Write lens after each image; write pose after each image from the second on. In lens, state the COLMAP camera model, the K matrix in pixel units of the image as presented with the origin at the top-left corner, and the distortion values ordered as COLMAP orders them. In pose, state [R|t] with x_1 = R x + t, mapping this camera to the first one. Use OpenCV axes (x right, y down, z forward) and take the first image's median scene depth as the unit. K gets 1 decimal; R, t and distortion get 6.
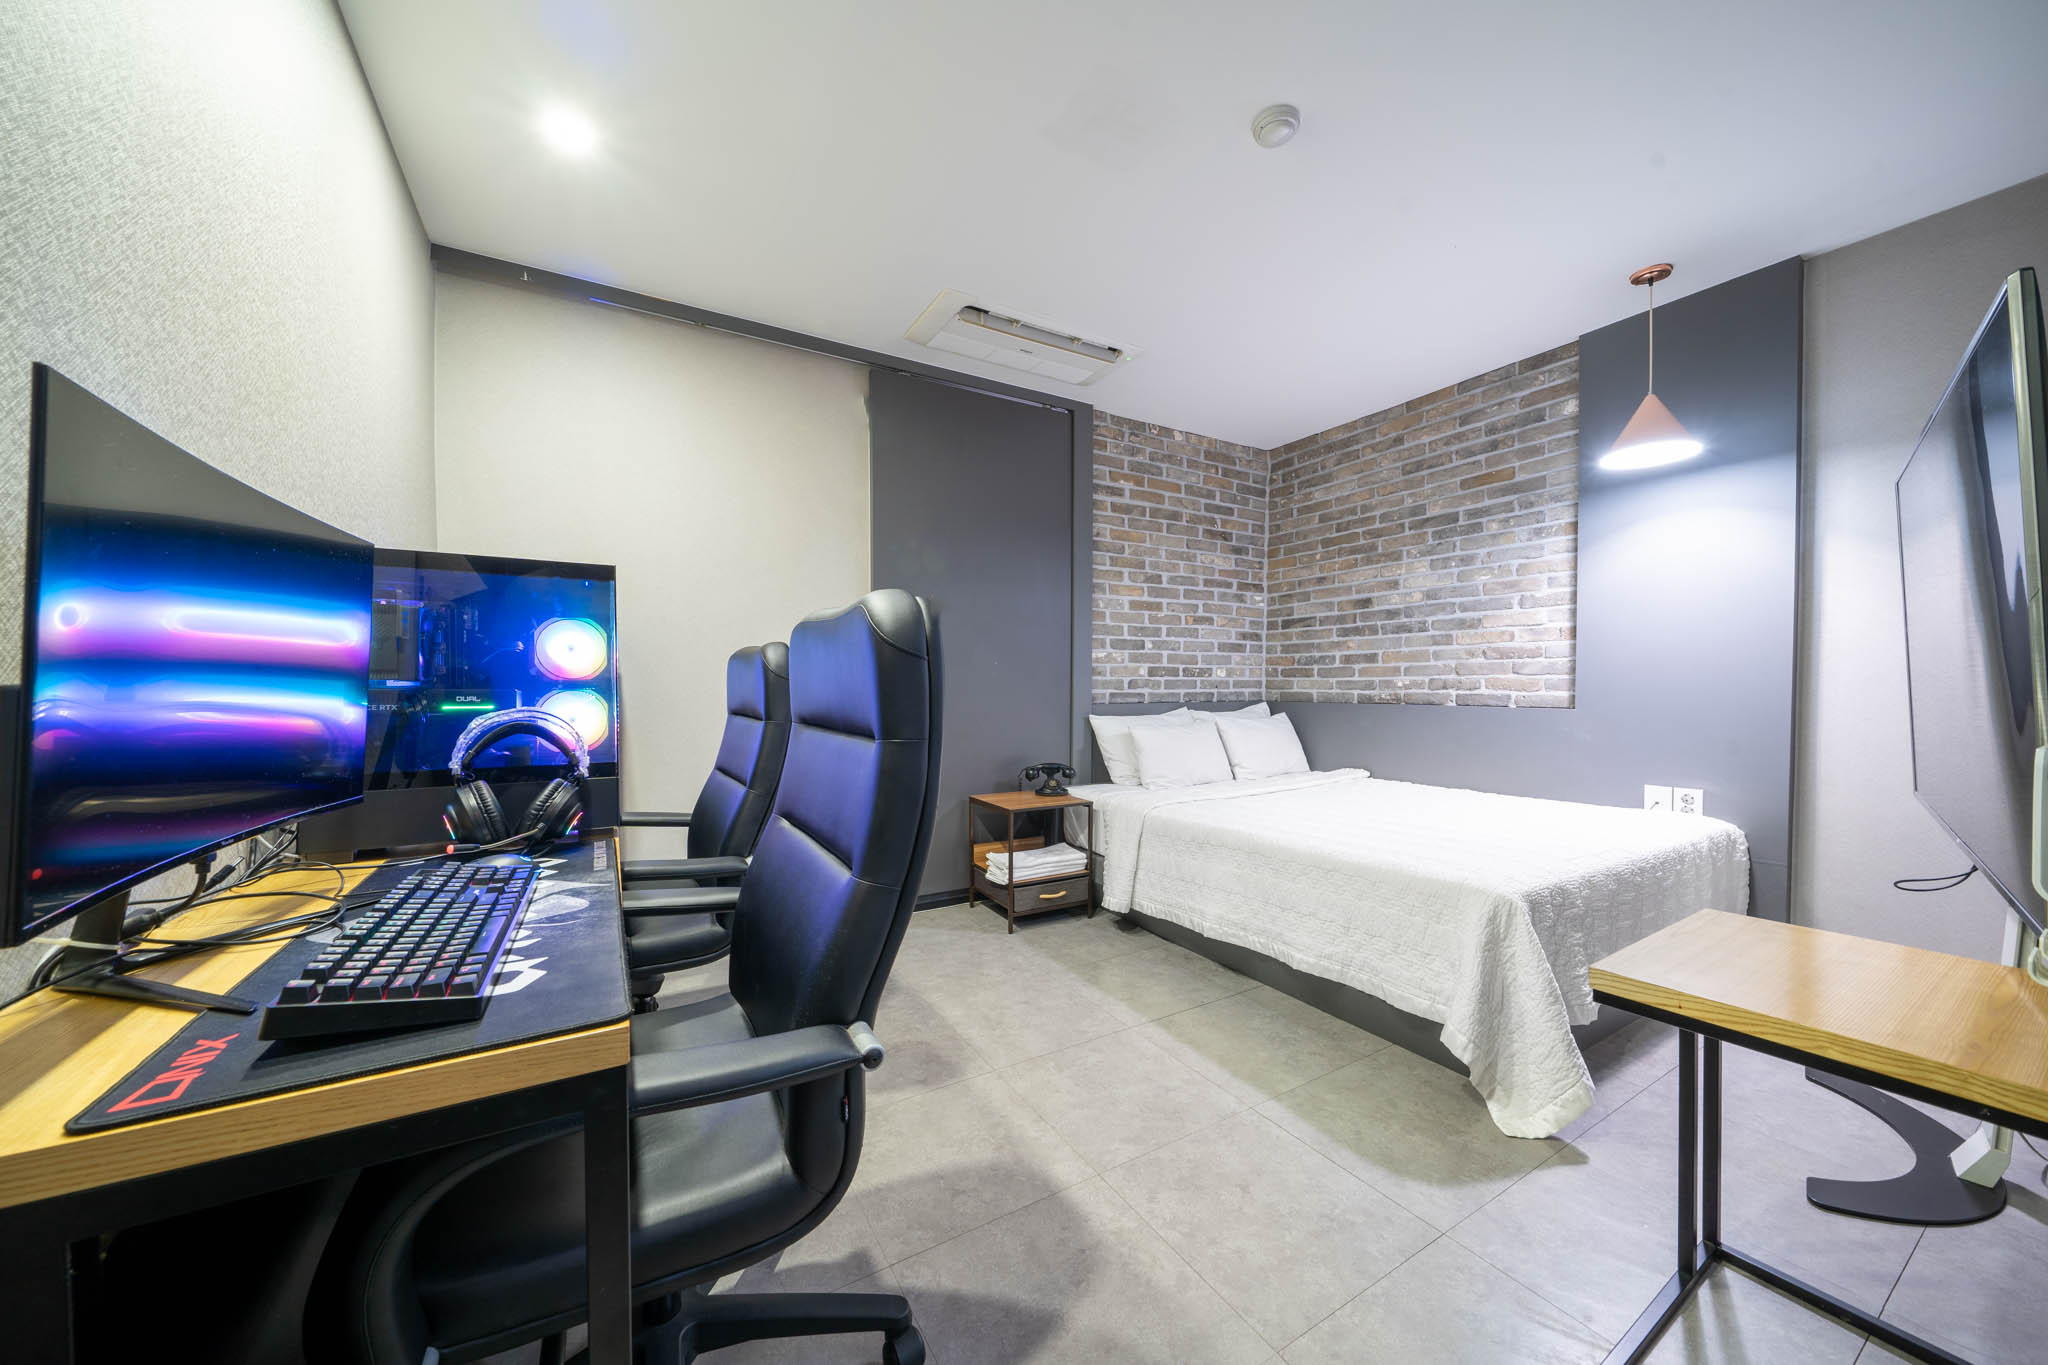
lens RADIAL K [[718.3, 0, 1013.5], [0, 718.3, 701.8], [0, 0, 1]] dist [-0.005656, 0.000022]
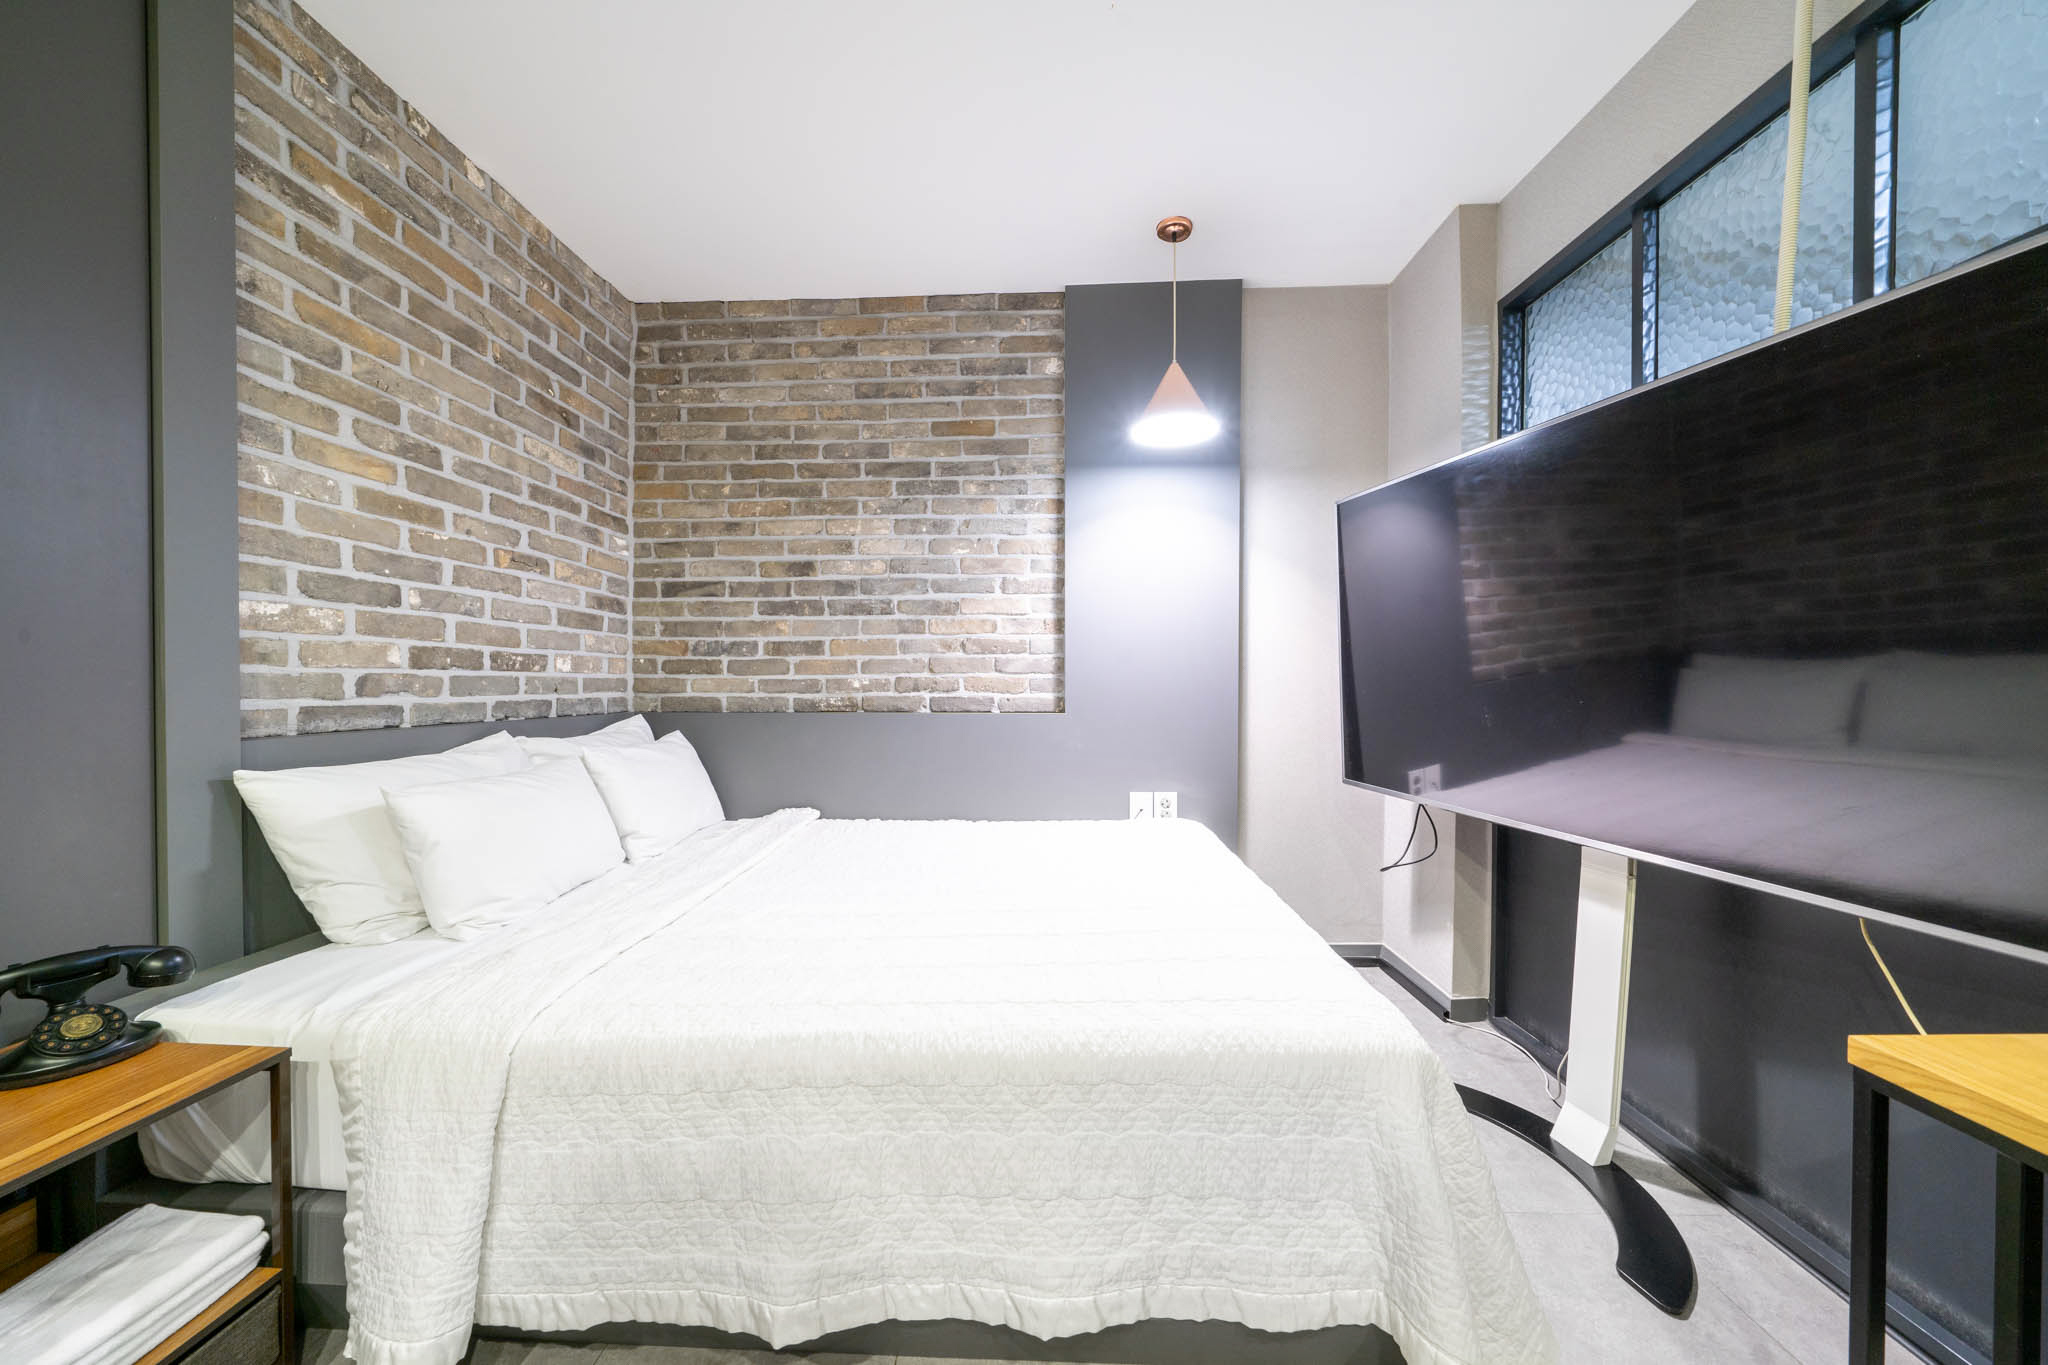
lens RADIAL K [[718.3, 0, 1029.7], [0, 718.3, 696.5], [0, 0, 1]] dist [-0.005656, 0.000022]
pose [[0.530786, -0.014775, 0.847377, 0.014413], [0.020950, 0.999771, 0.004310, -0.011682], [-0.847247, 0.015465, 0.530974, 0.449735]]
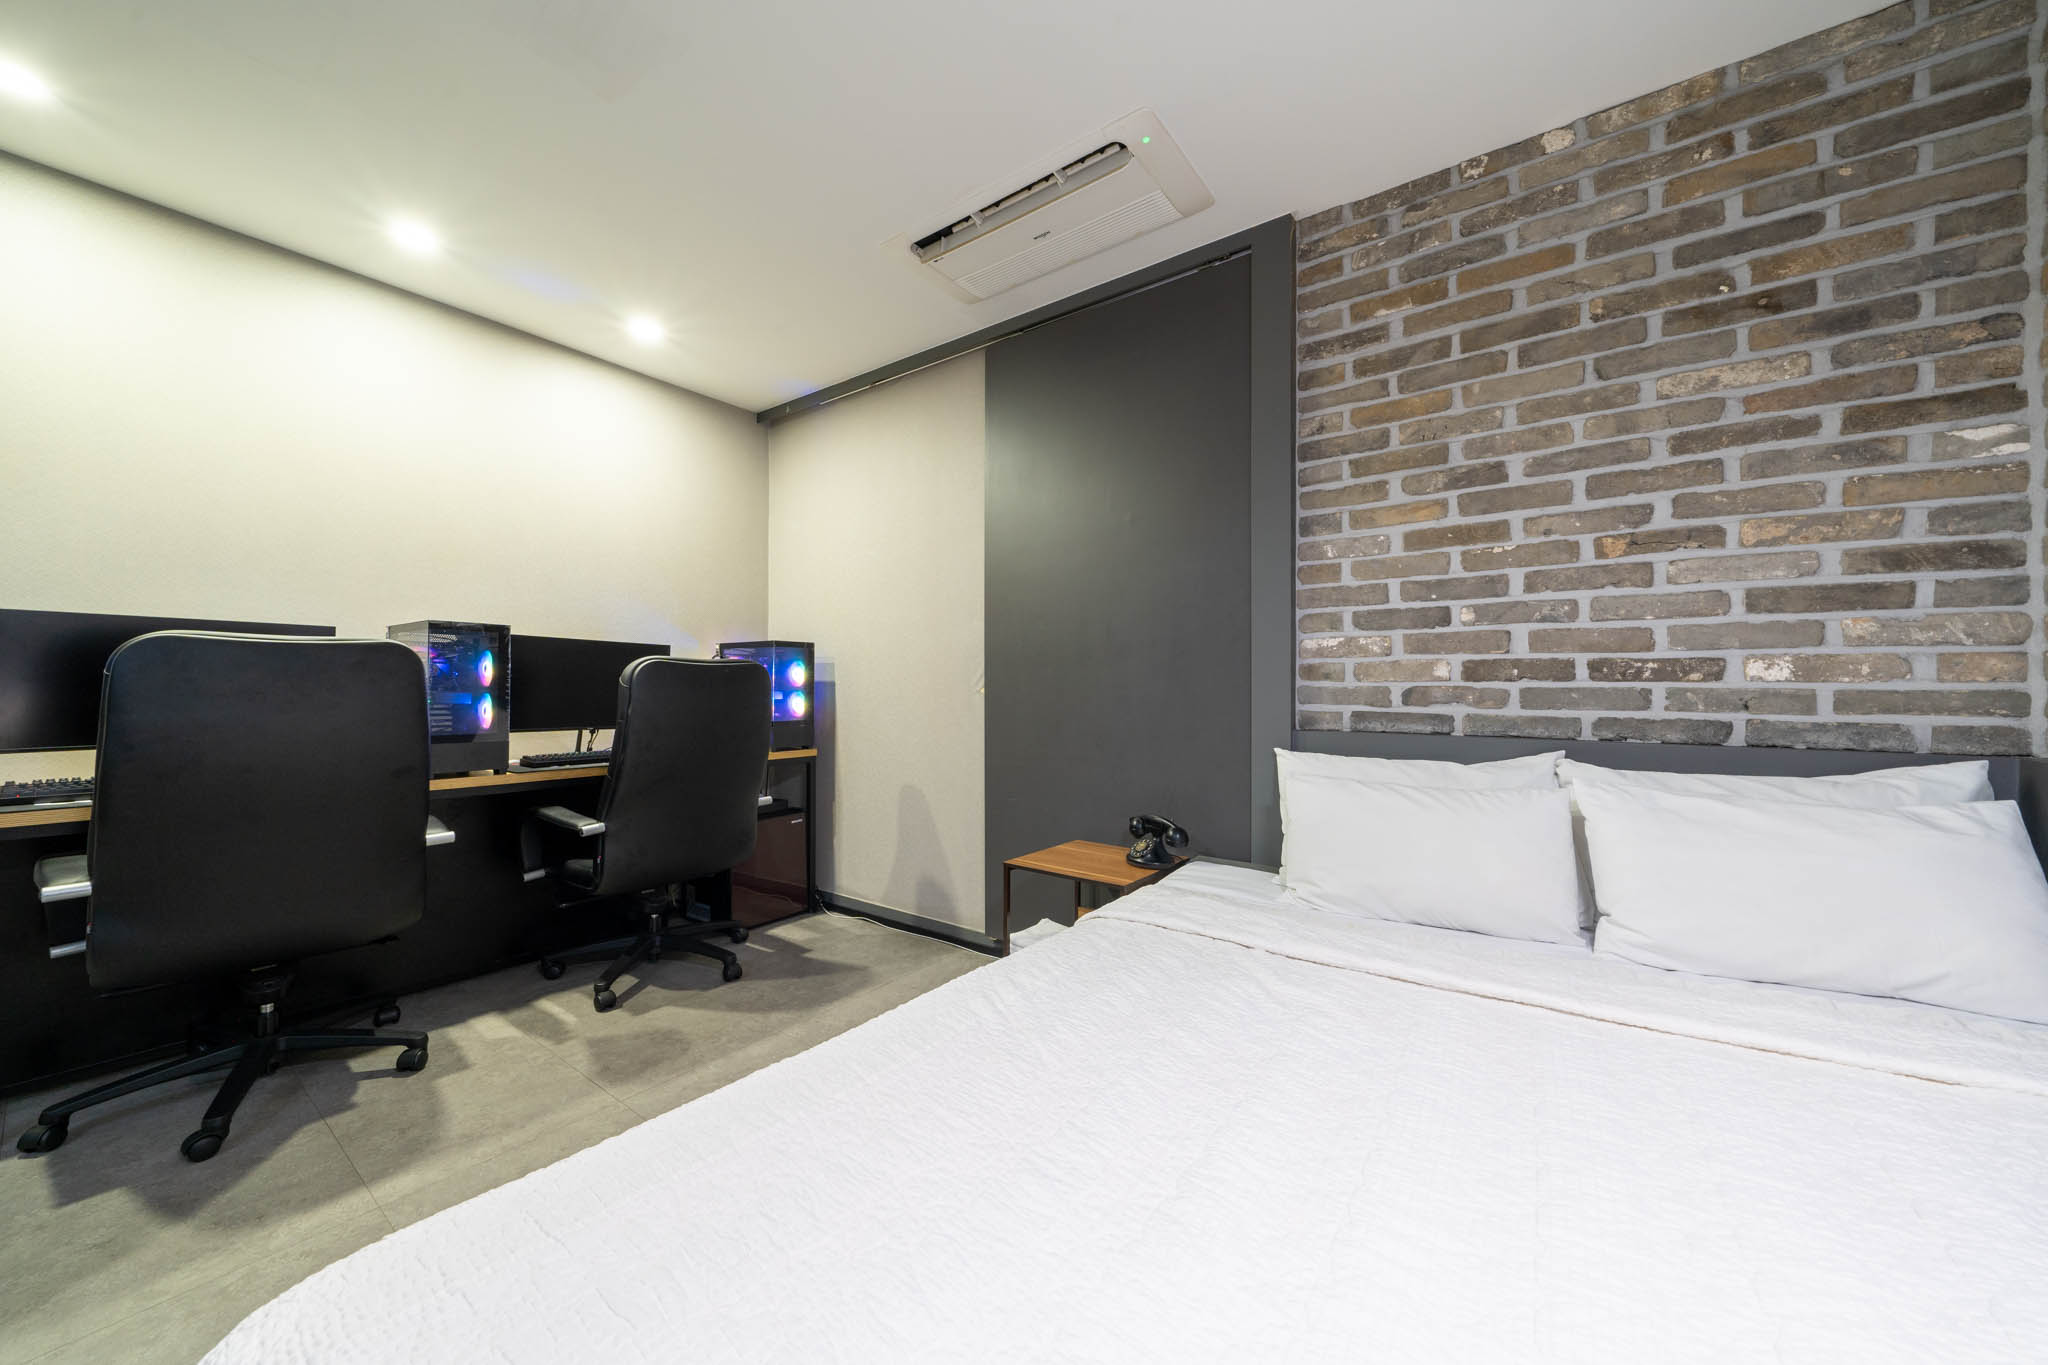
lens RADIAL K [[718.3, 0, 1020.9], [0, 718.3, 683.1], [0, 0, 1]] dist [-0.005656, 0.000022]
pose [[0.390576, -0.003303, -0.920565, 0.529924], [-0.030019, 0.999416, -0.016322, -0.017448], [0.920081, 0.034010, 0.390249, 0.557544]]
